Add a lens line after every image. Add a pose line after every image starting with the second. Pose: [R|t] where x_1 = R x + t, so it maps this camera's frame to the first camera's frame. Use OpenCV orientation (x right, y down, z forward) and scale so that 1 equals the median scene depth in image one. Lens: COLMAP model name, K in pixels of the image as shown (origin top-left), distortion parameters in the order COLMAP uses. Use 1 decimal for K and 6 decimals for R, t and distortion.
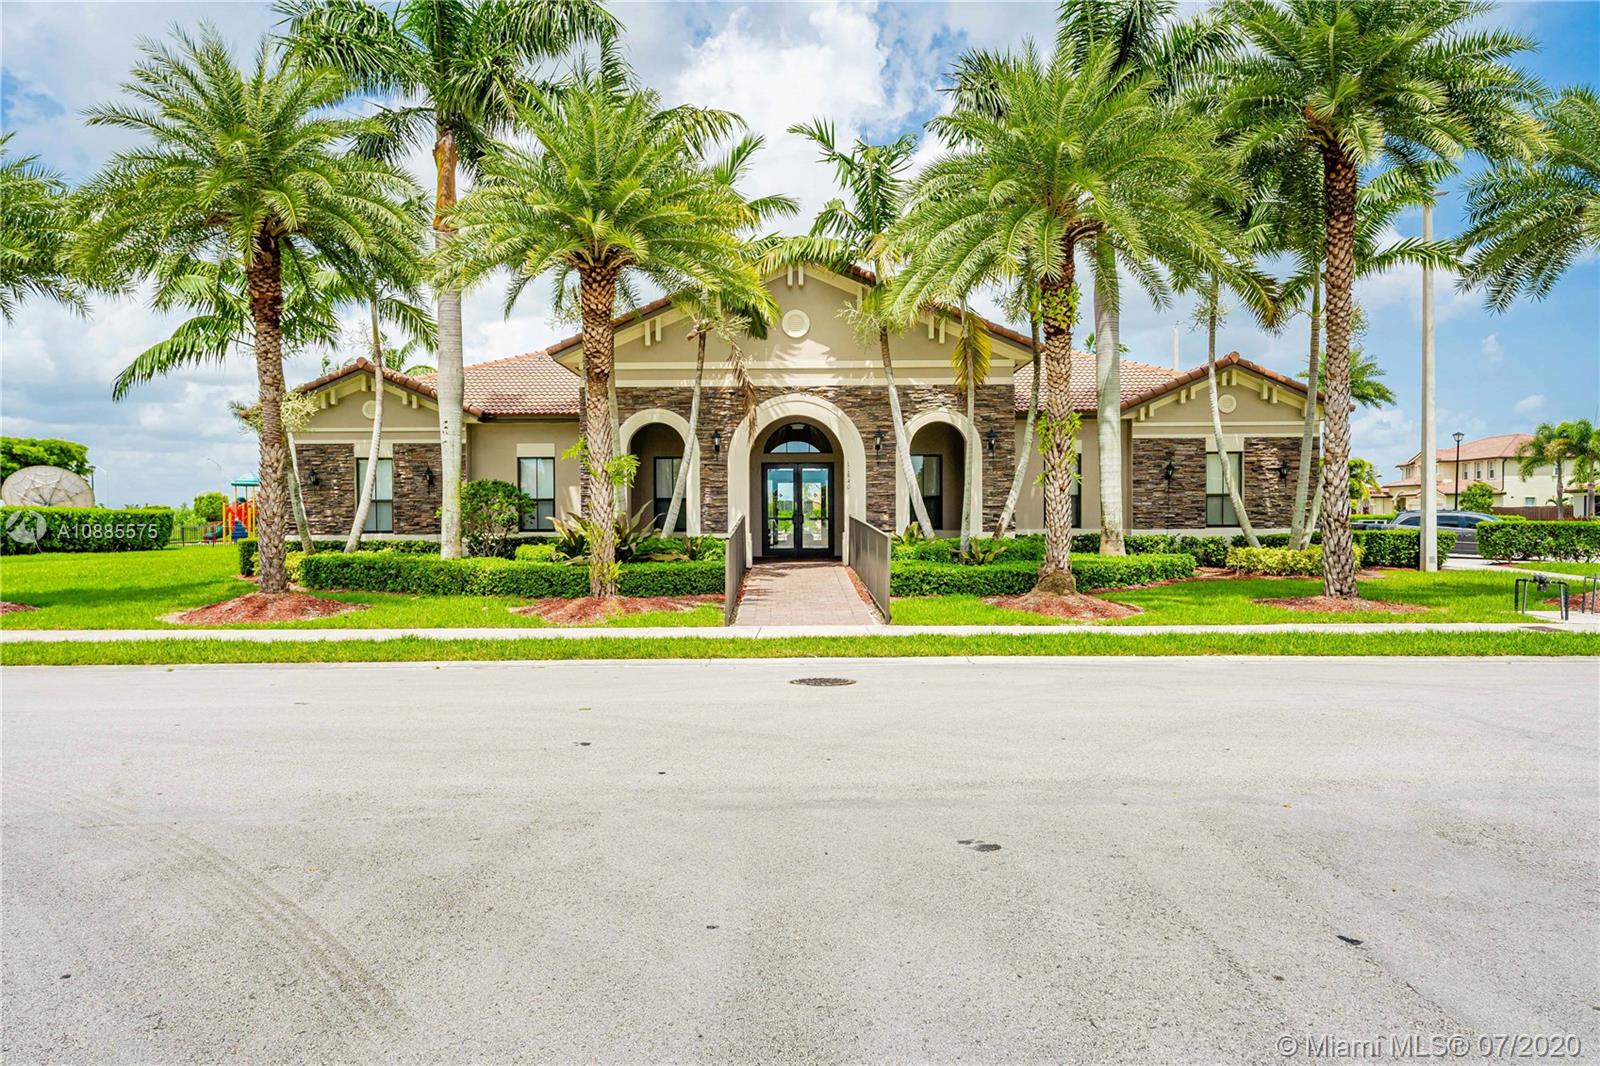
lens RADIAL K [[1032.0, 0, 800.0], [0, 1032.0, 533.0], [0, 0, 1]] dist [-0.000709, -0.000372]
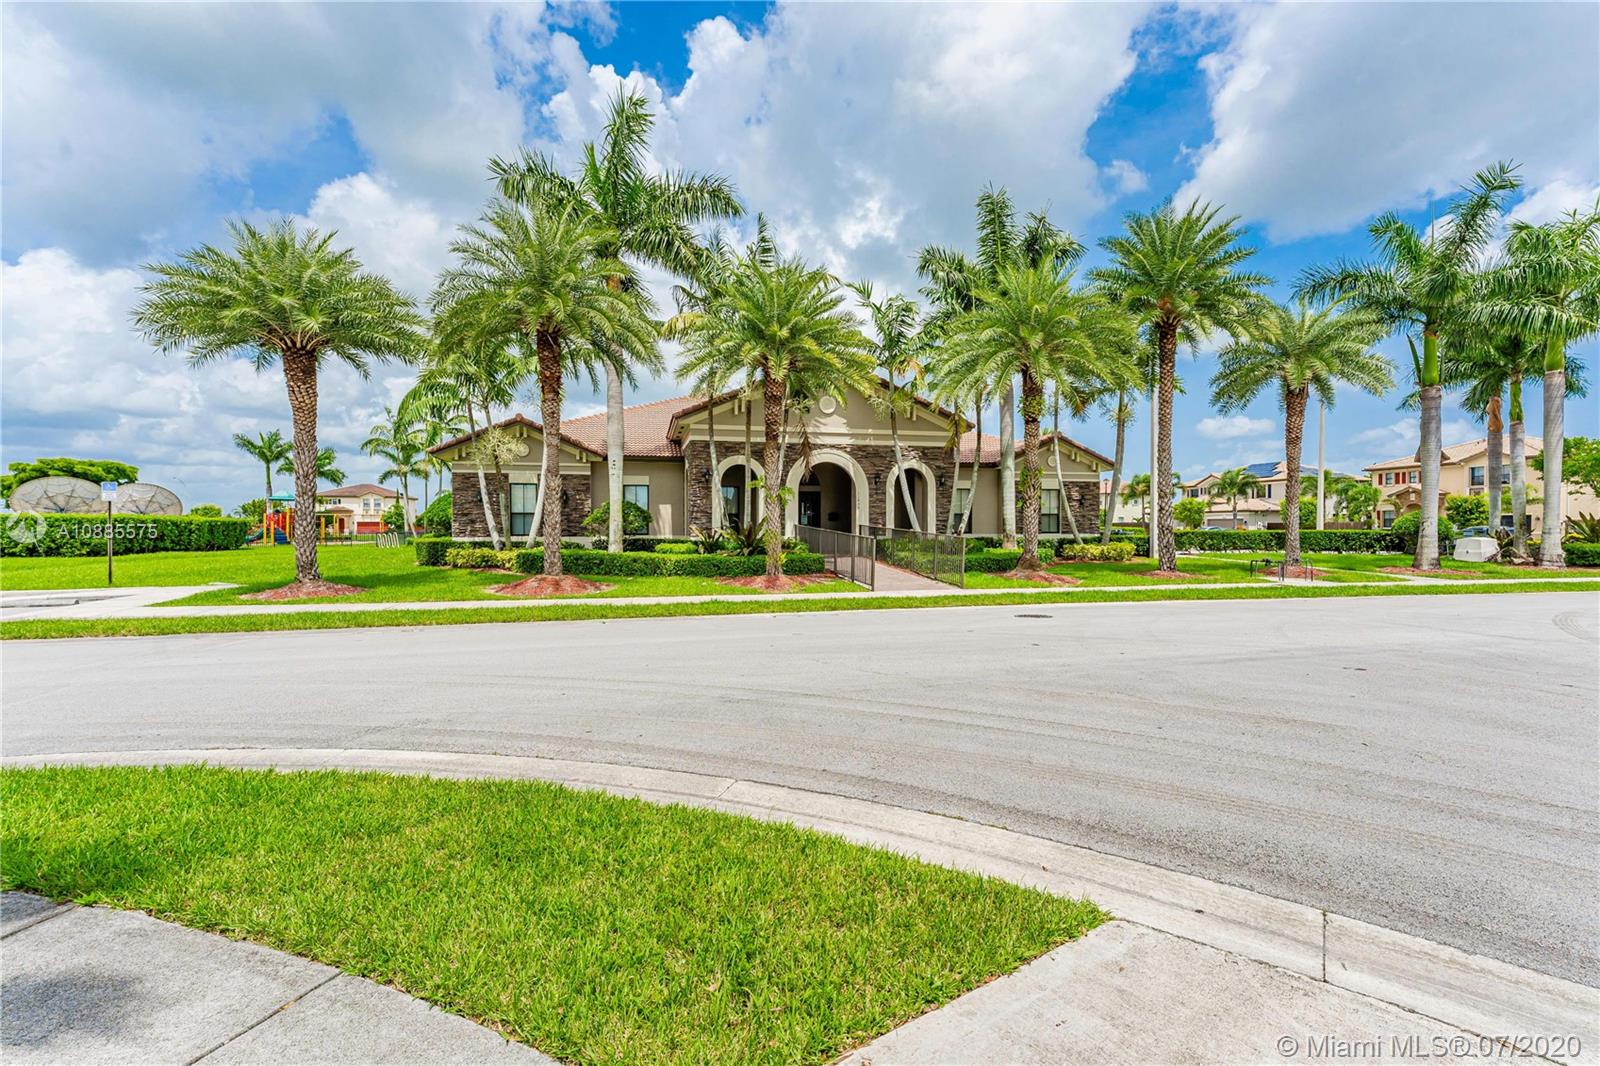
lens RADIAL K [[702.4, 0, 801.9], [0, 702.4, 527.8], [0, 0, 1]] dist [-0.001306, 0.000221]
pose [[0.973336, 0.004293, 0.229344, -0.290244], [-0.000933, 0.999891, -0.014760, 0.003482], [-0.229383, 0.014152, 0.973233, -0.044904]]
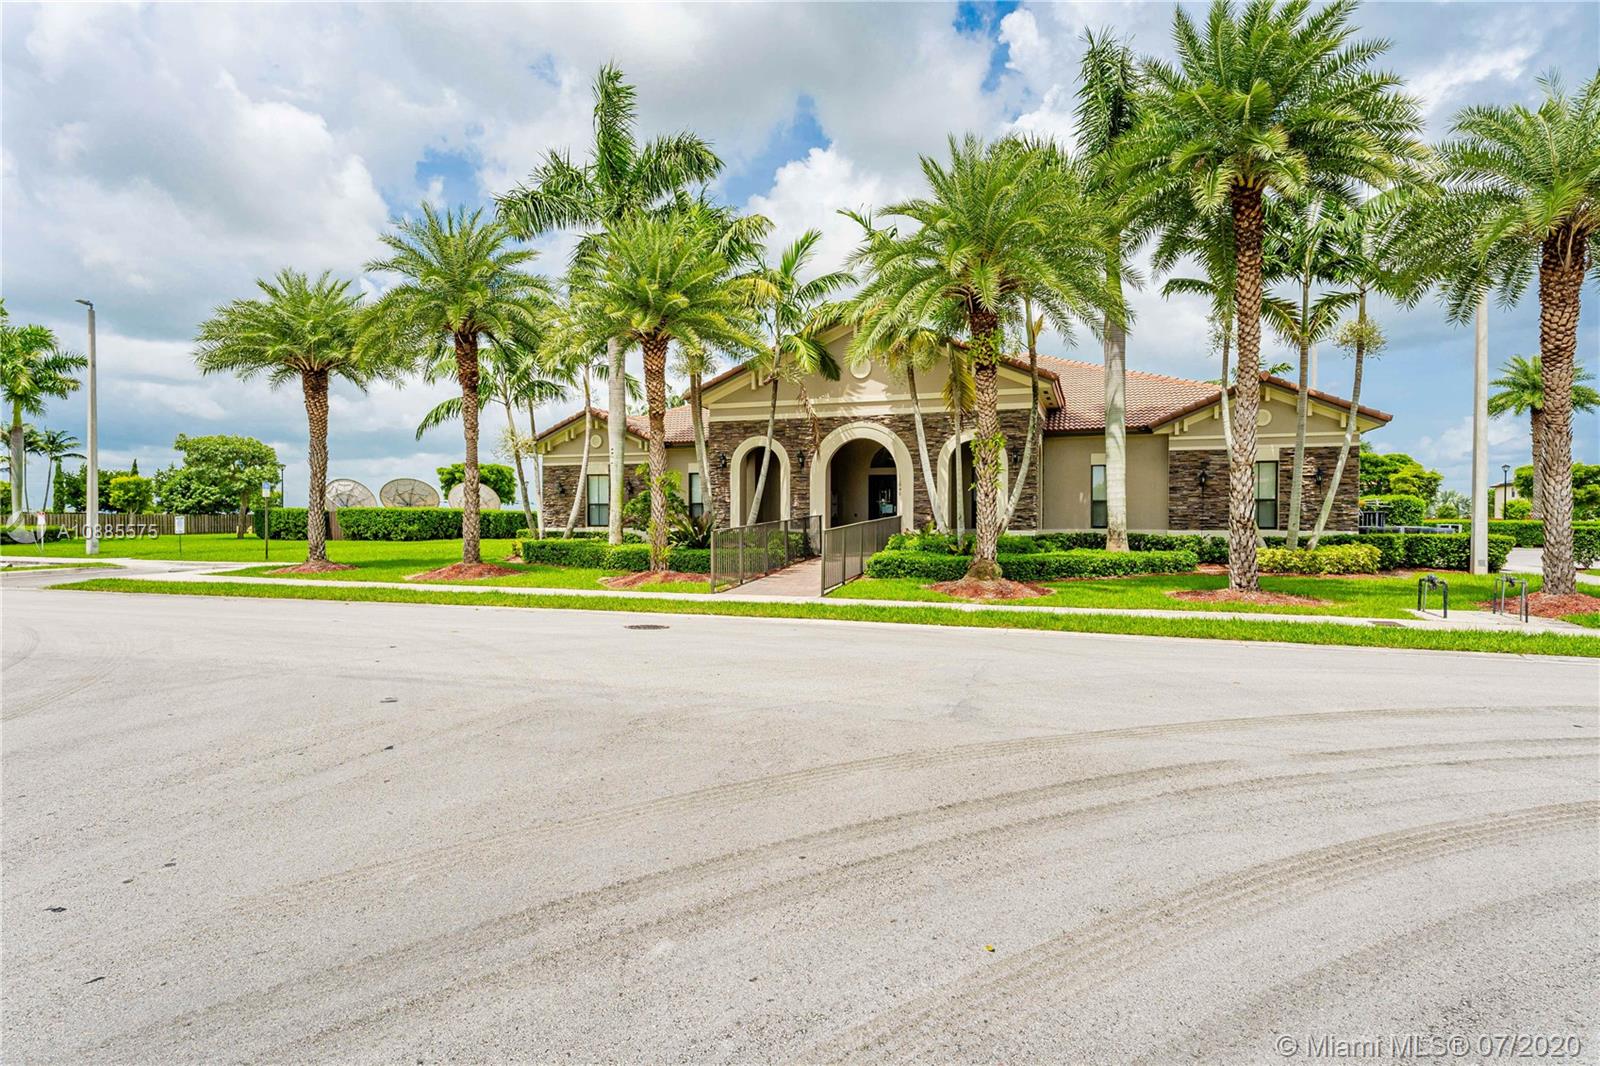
lens RADIAL K [[841.7, 0, 800.0], [0, 841.7, 533.0], [0, 0, 1]] dist [-0.001401, -0.000362]
pose [[0.942019, 0.013103, -0.335303, 0.280190], [-0.012903, 0.999913, 0.002824, 0.002607], [0.335310, 0.001667, 0.942106, -0.019381]]
